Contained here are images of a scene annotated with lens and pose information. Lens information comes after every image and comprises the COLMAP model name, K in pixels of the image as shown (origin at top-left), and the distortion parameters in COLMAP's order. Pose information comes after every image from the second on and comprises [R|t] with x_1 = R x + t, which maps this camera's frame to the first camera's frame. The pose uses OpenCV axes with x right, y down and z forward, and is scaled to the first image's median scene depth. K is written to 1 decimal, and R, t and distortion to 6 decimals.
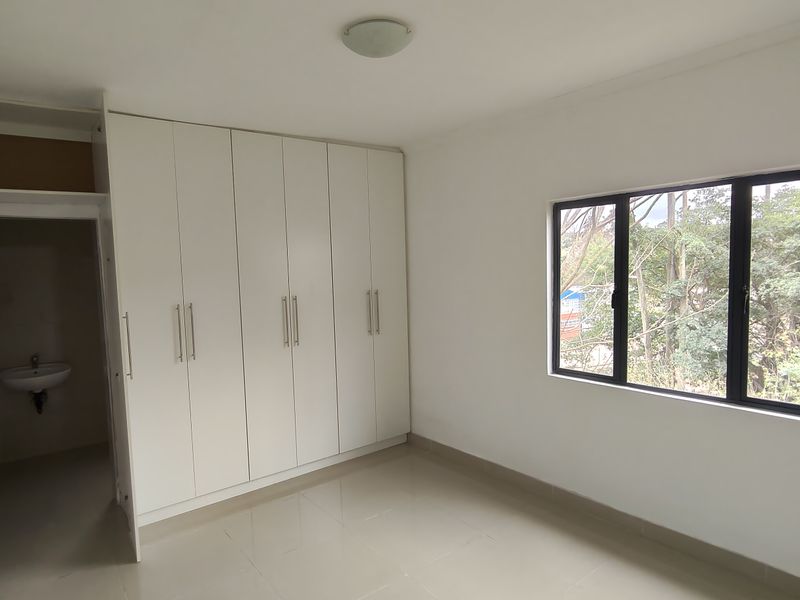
lens RADIAL K [[499.7, 0, 404.2], [0, 499.7, 301.0], [0, 0, 1]] dist [-0.004134, -0.002520]
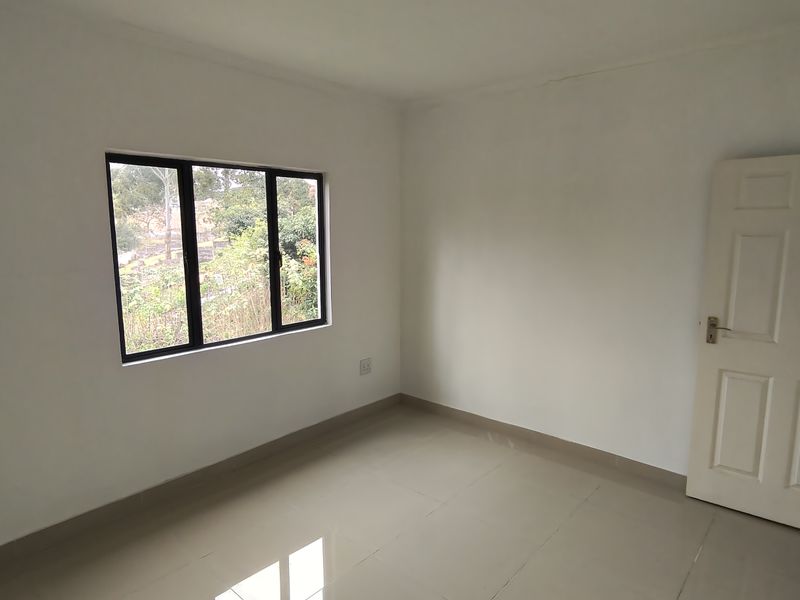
lens RADIAL K [[499.7, 0, 404.2], [0, 499.7, 301.0], [0, 0, 1]] dist [-0.004134, -0.002520]
pose [[-0.182141, -0.113201, 0.976734, -0.663143], [0.077930, 0.988564, 0.129104, -0.030039], [-0.980179, 0.099632, -0.171236, 0.775624]]
